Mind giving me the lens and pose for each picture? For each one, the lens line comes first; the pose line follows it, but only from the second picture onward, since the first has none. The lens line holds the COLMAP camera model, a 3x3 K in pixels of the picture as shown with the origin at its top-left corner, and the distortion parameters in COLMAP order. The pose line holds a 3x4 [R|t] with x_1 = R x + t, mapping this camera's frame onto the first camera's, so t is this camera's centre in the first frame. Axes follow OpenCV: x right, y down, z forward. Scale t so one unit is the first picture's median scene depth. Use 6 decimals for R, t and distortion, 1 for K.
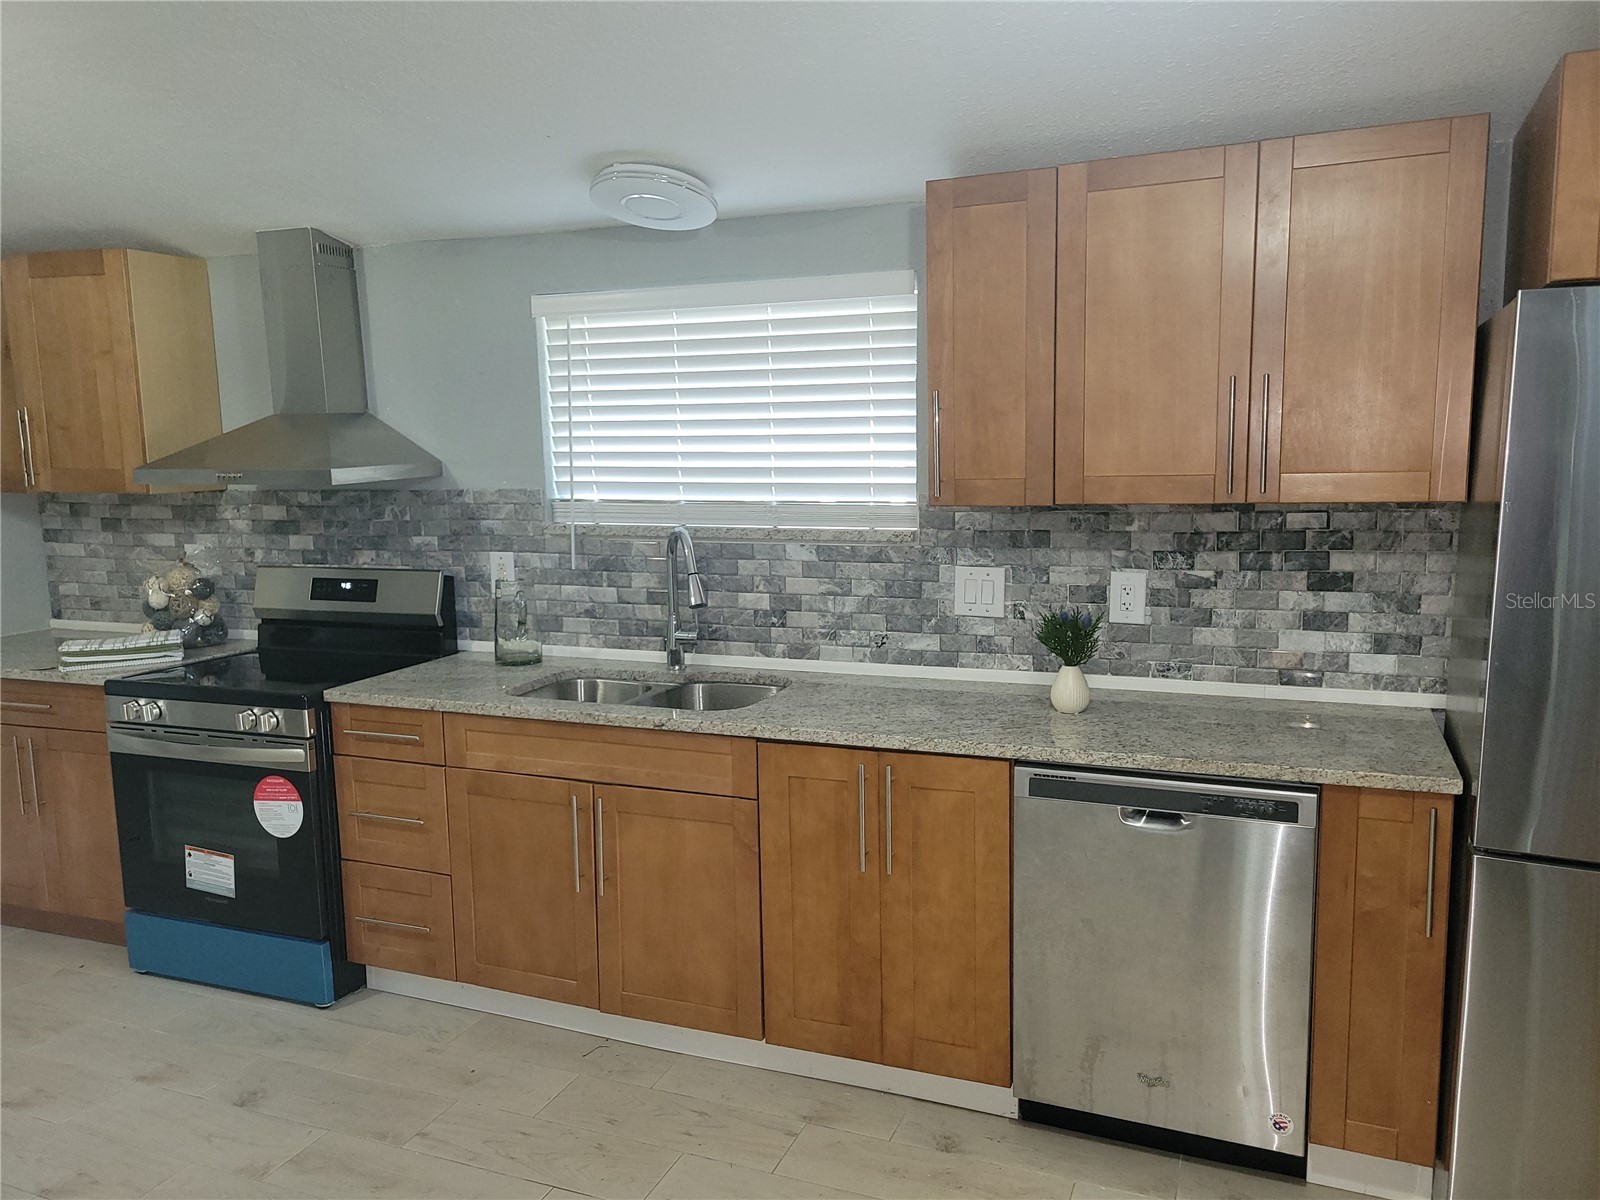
lens RADIAL K [[1203.2, 0, 792.4], [0, 1203.2, 614.1], [0, 0, 1]] dist [0.058422, -0.037410]
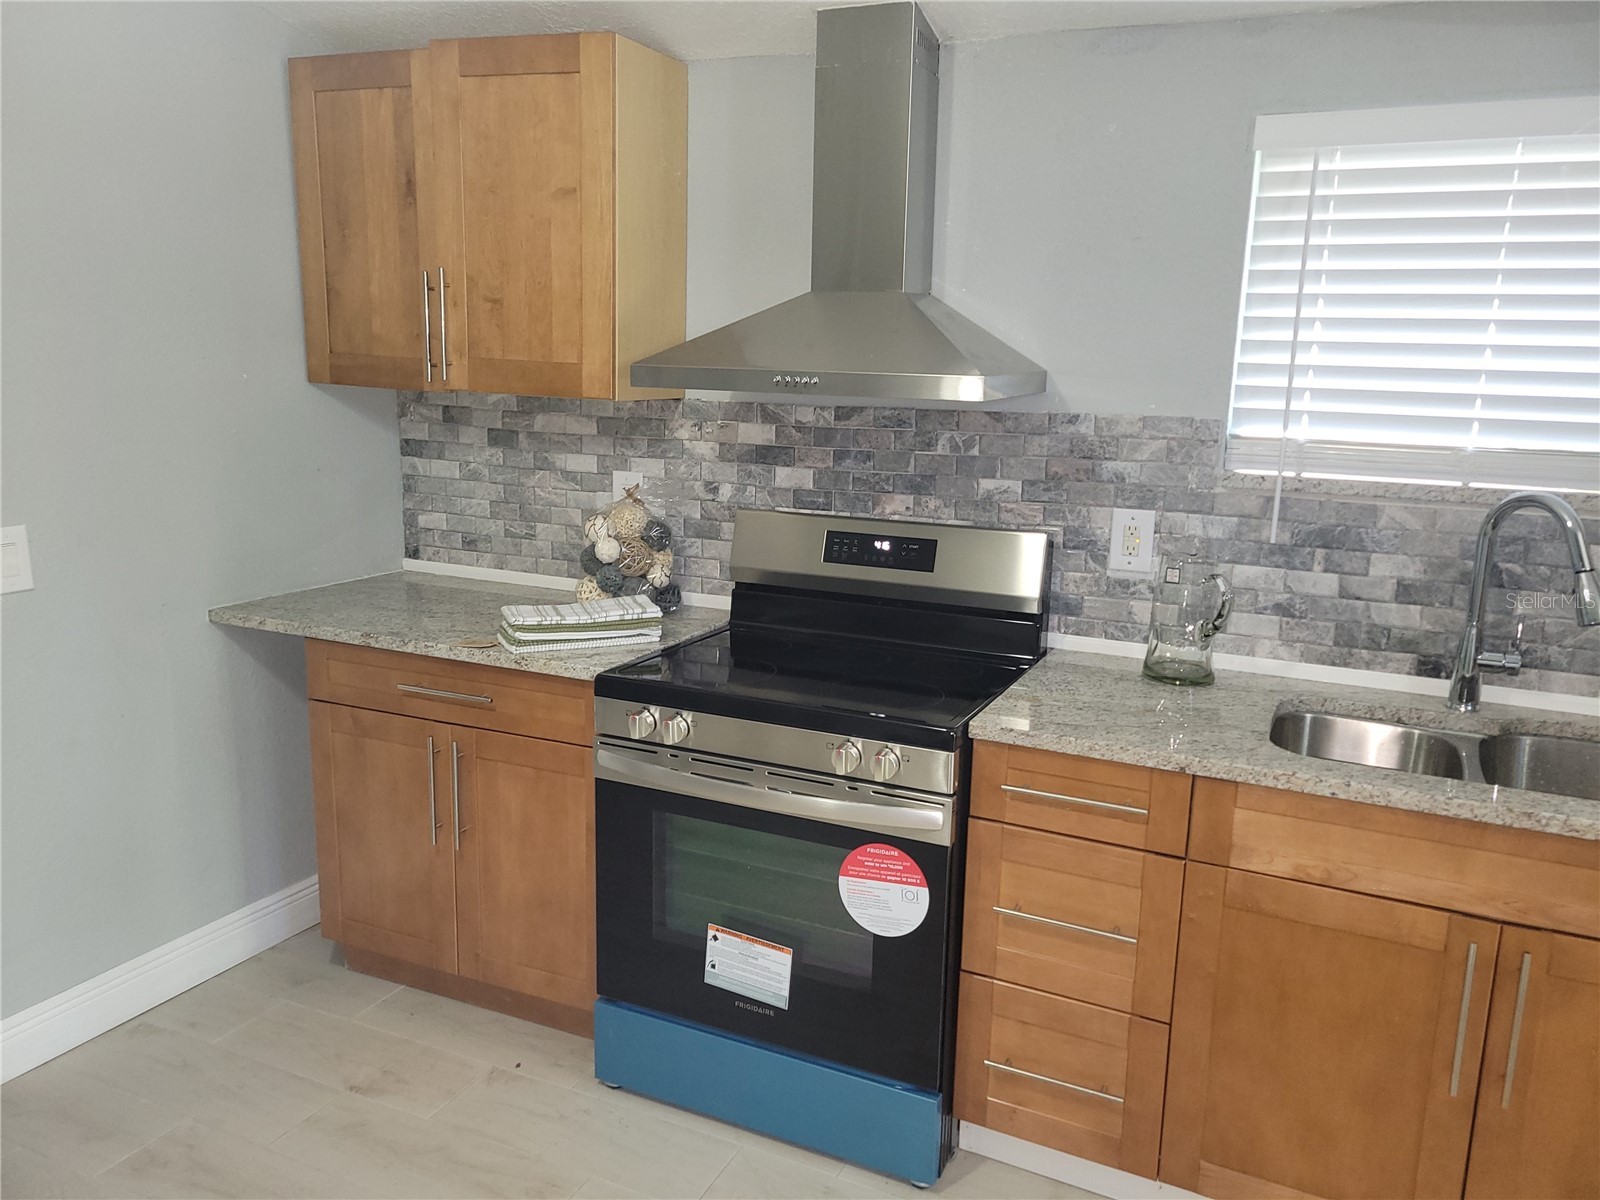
lens RADIAL K [[1203.2, 0, 810.7], [0, 1203.2, 604.5], [0, 0, 1]] dist [0.058422, -0.037410]
pose [[0.997956, 0.052437, -0.036524, -0.406443], [-0.050307, 0.997107, 0.056982, -0.028481], [0.039406, -0.055028, 0.997707, 0.322490]]
